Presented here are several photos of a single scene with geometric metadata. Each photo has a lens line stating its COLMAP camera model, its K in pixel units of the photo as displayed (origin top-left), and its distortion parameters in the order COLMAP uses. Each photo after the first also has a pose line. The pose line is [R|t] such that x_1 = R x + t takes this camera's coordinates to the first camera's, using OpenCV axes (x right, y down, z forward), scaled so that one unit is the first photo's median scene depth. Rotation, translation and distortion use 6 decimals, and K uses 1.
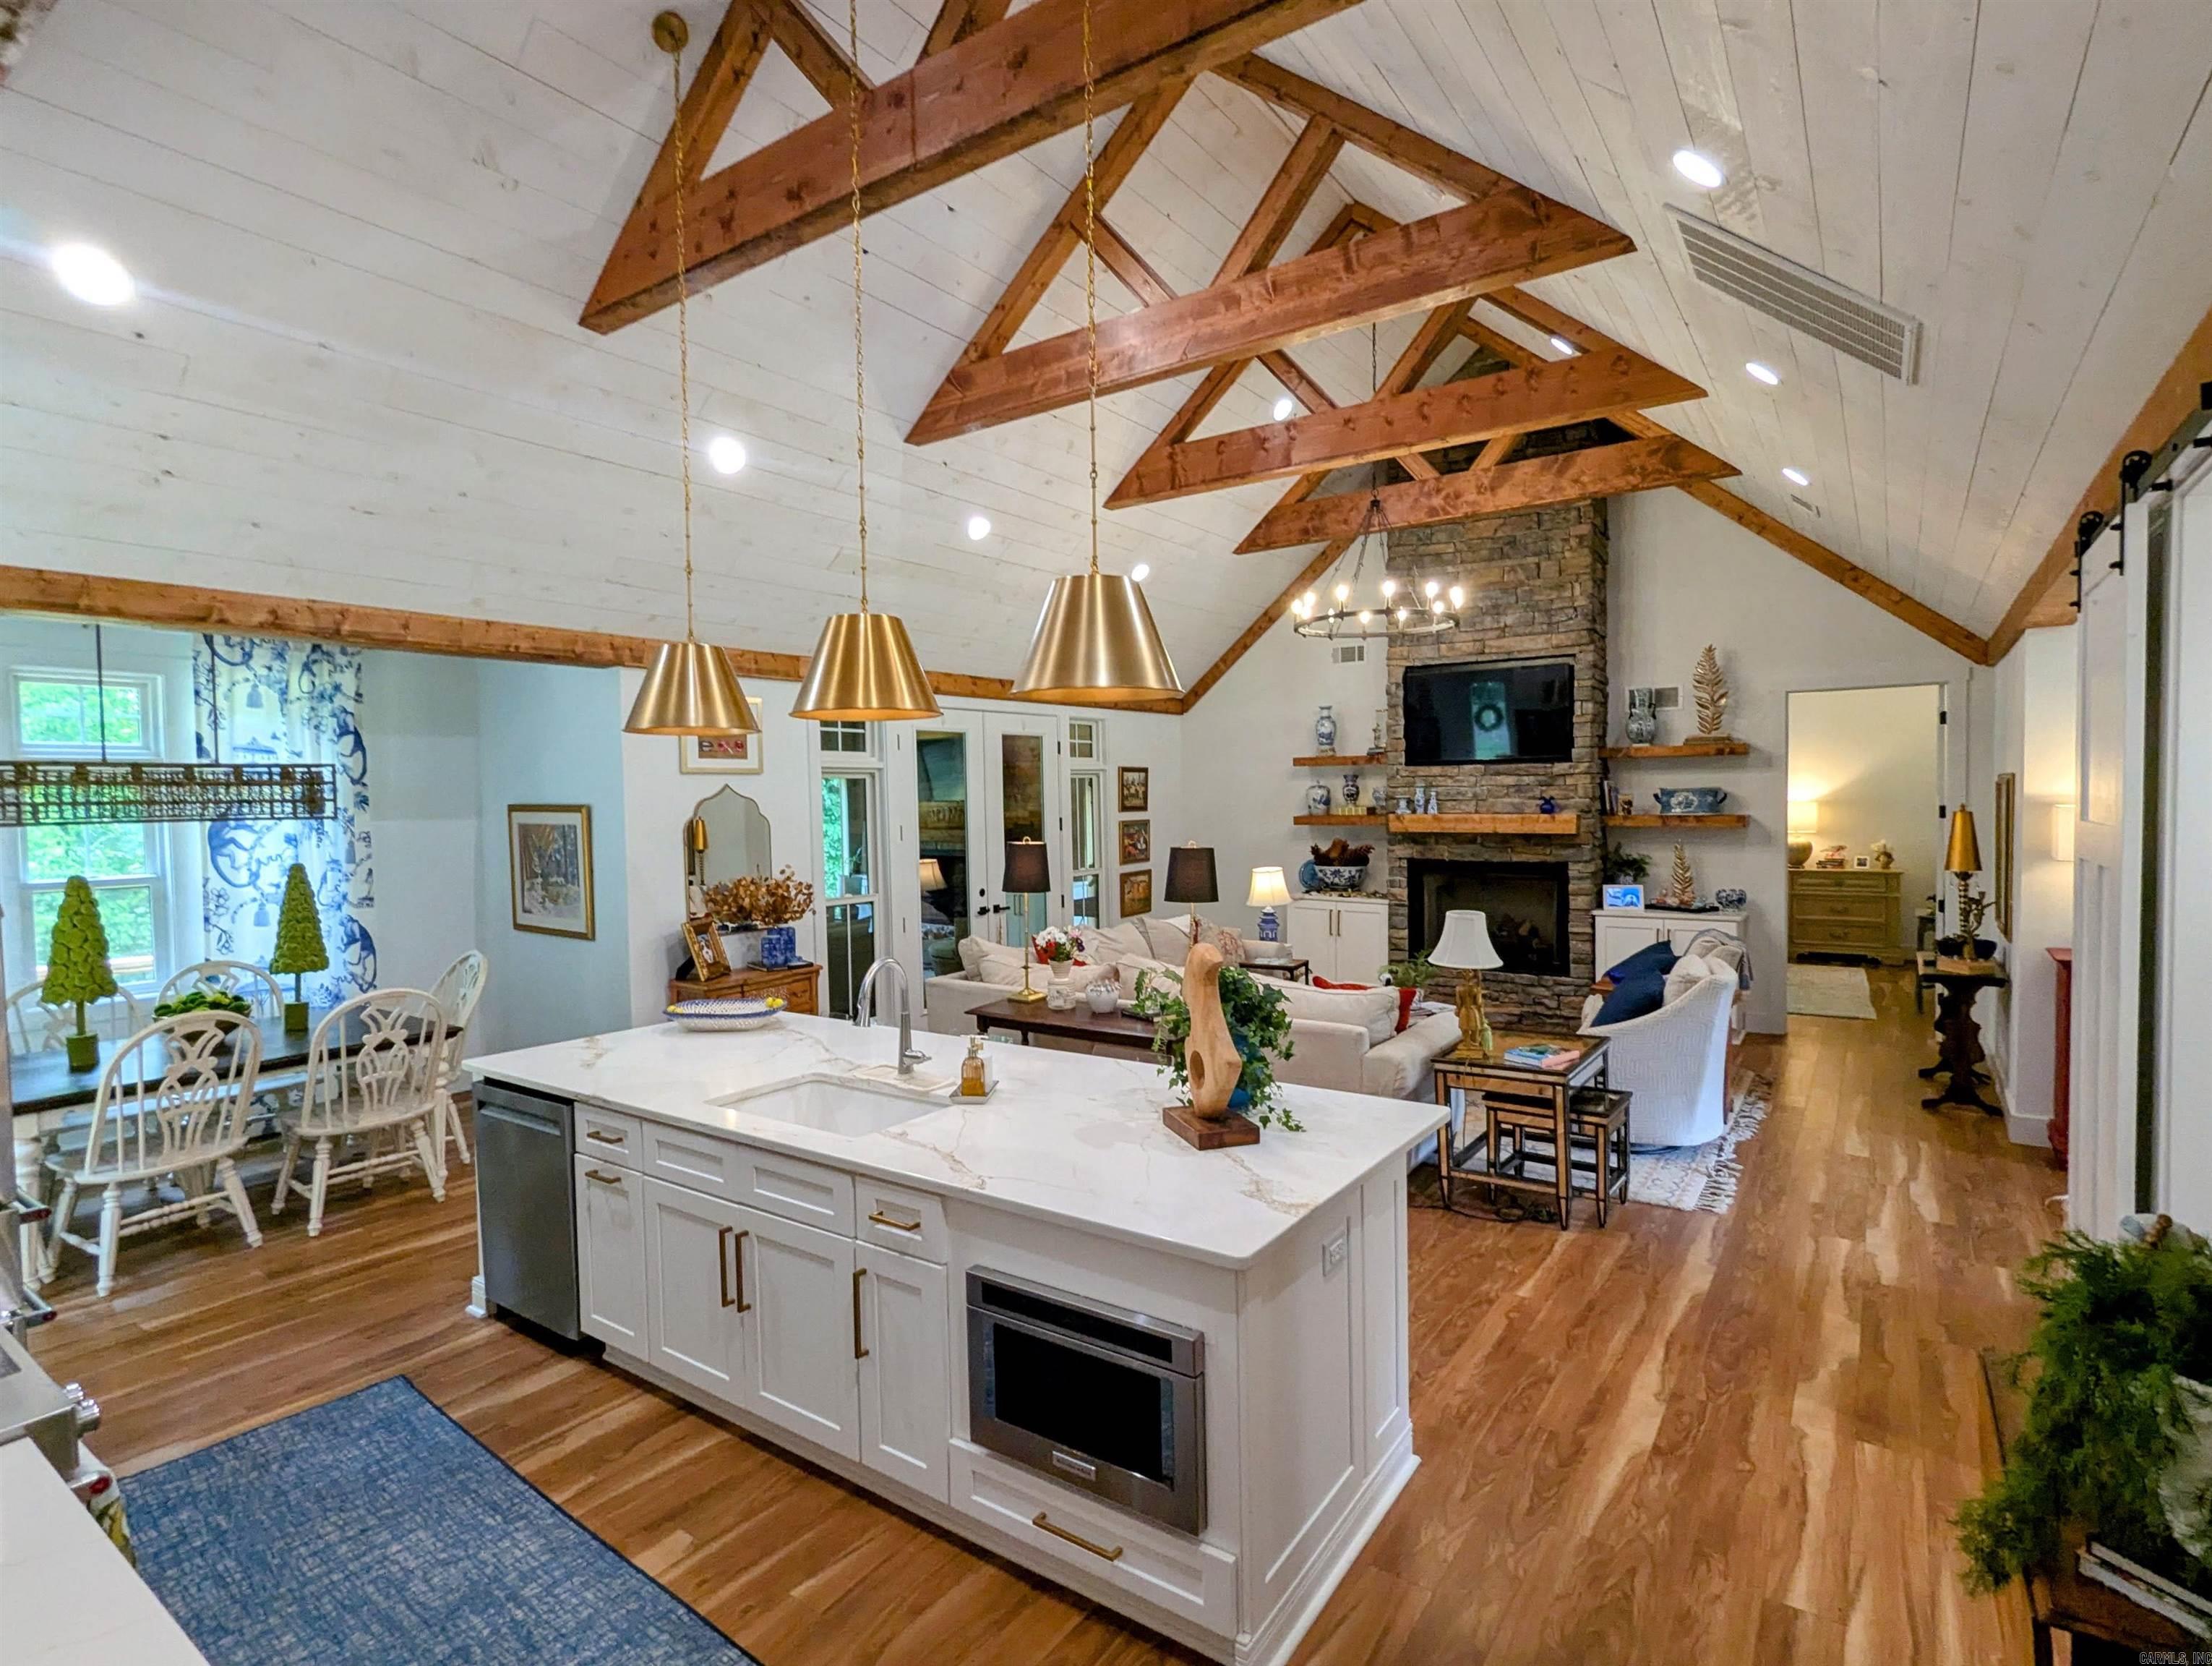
lens RADIAL K [[1095.9, 0, 1154.9], [0, 1095.9, 837.9], [0, 0, 1]] dist [-0.019999, 0.000195]
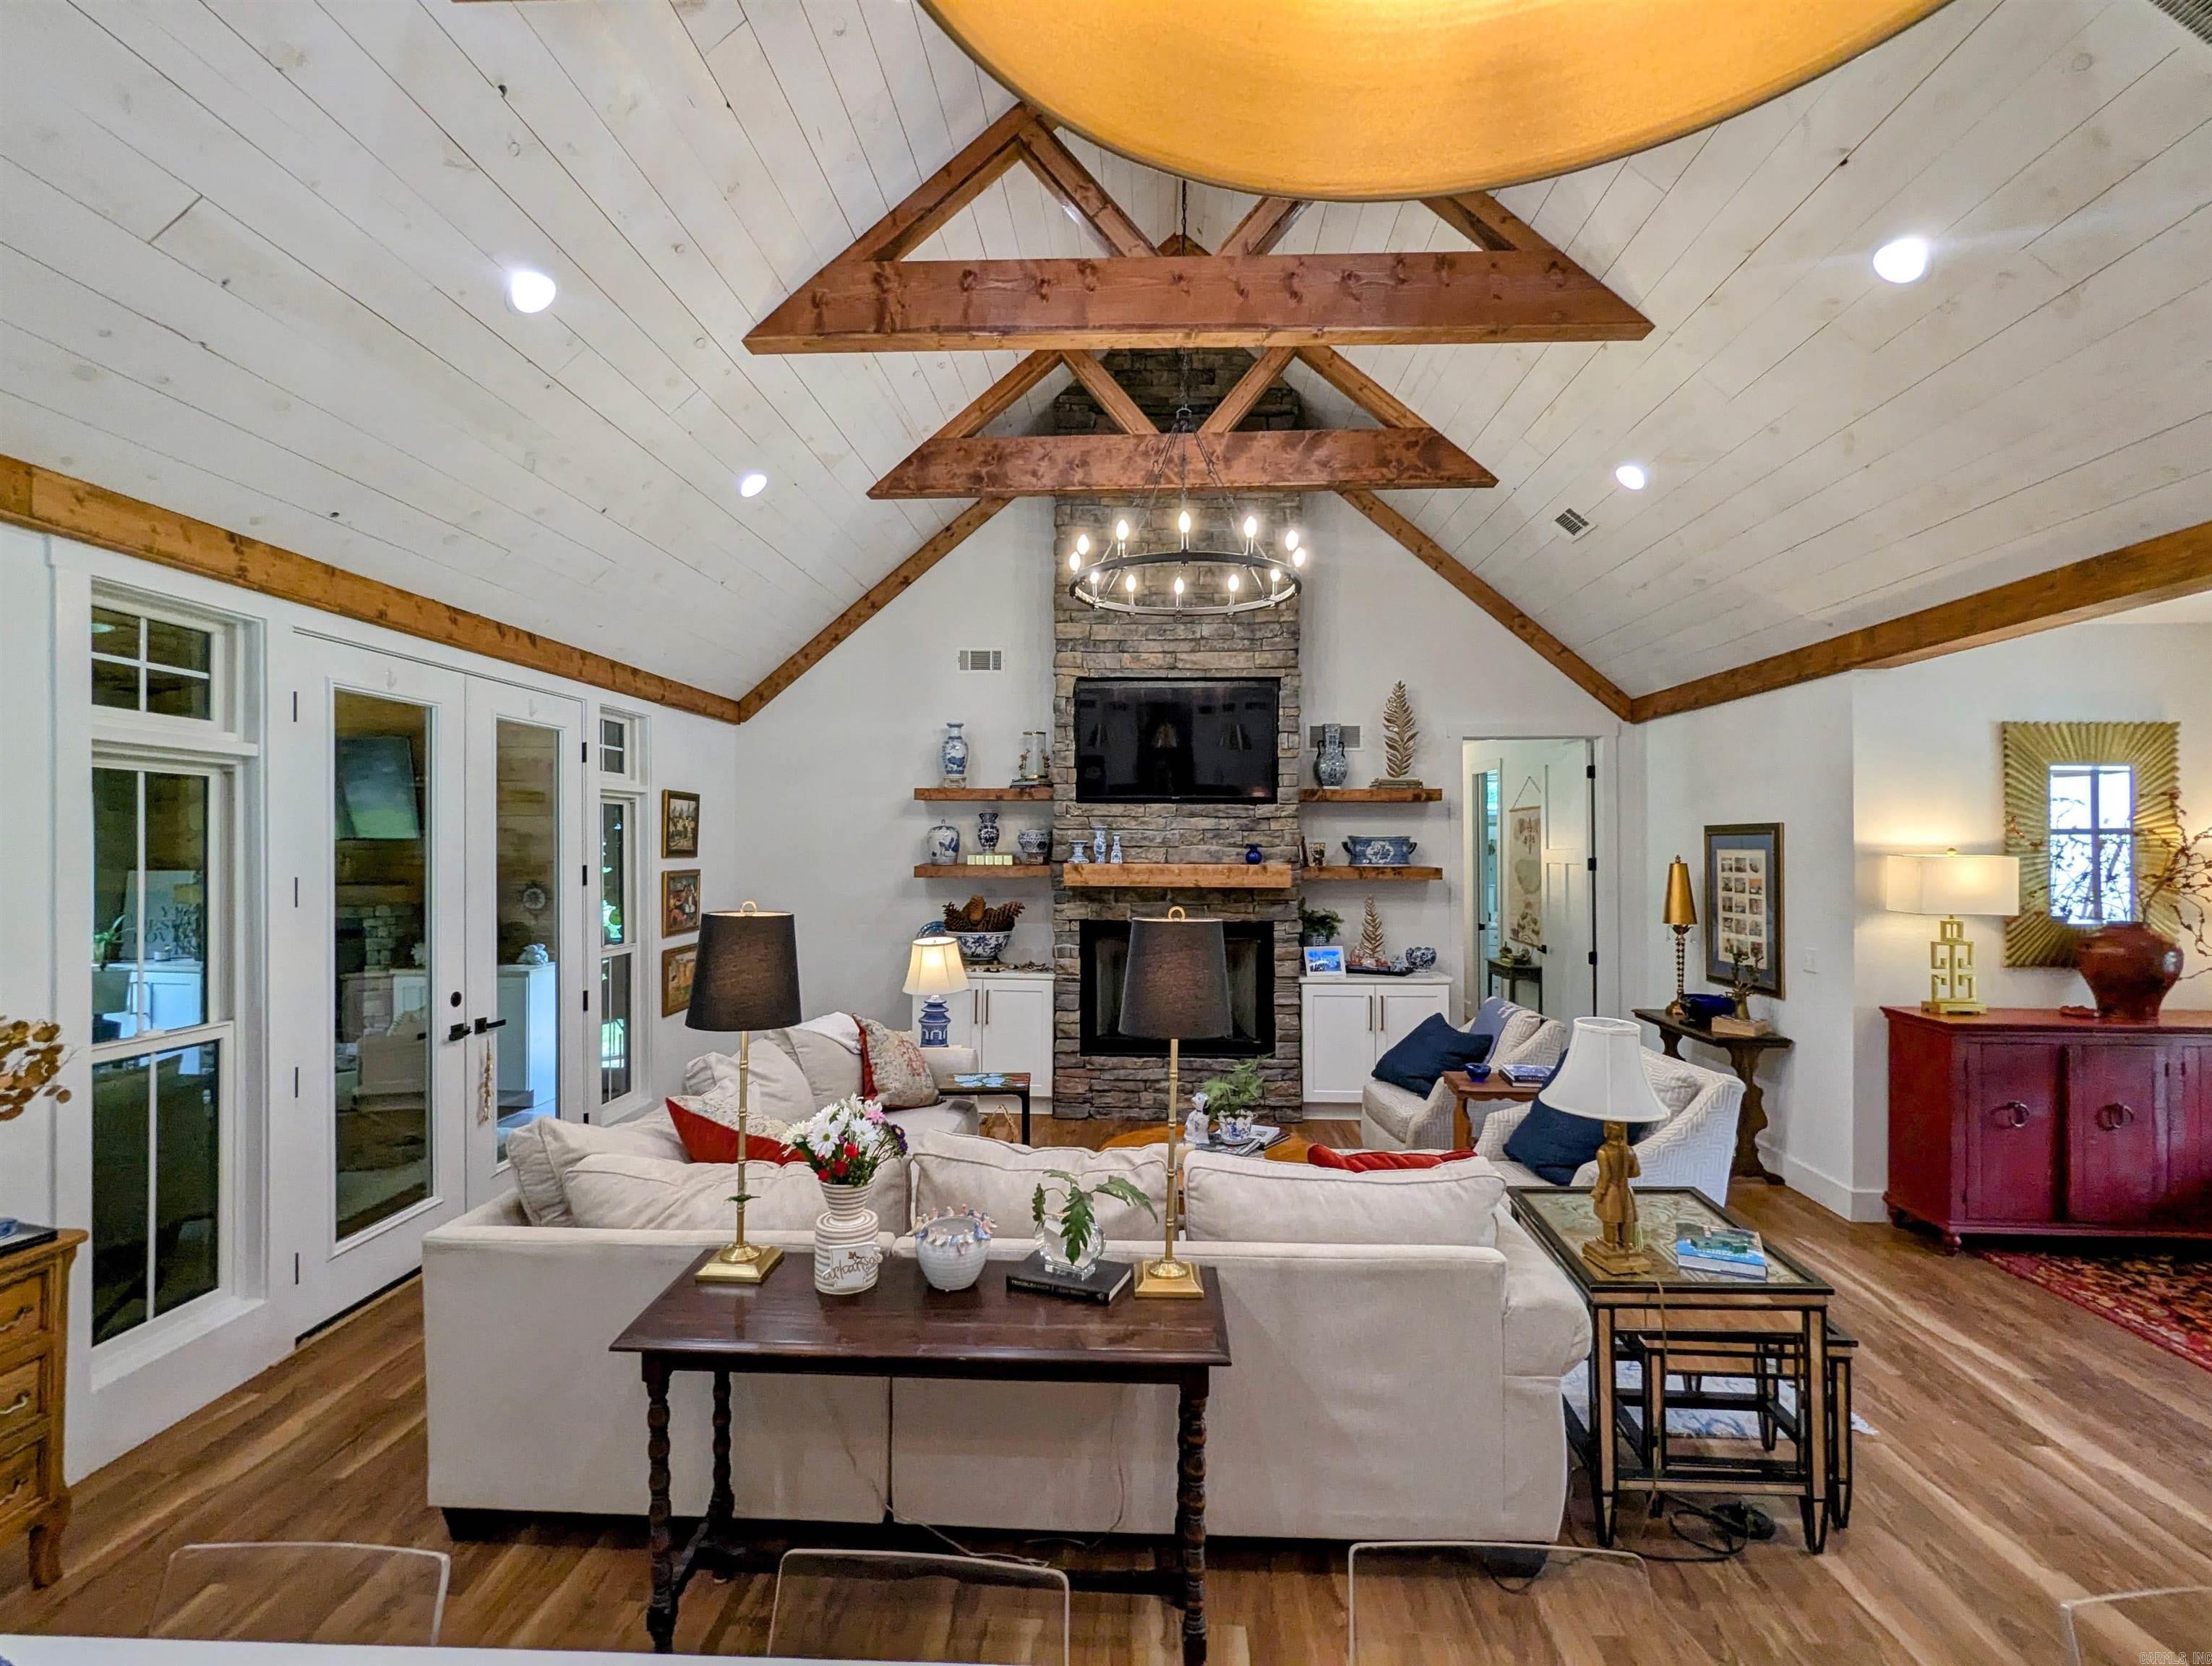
lens RADIAL K [[1035.6, 0, 1115.9], [0, 1035.6, 840.7], [0, 0, 1]] dist [-0.003119, 0.000301]
pose [[0.861128, 0.018682, 0.508045, -0.132552], [0.006076, 0.998875, -0.047029, -0.003199], [-0.508352, 0.043584, 0.860046, 0.366210]]
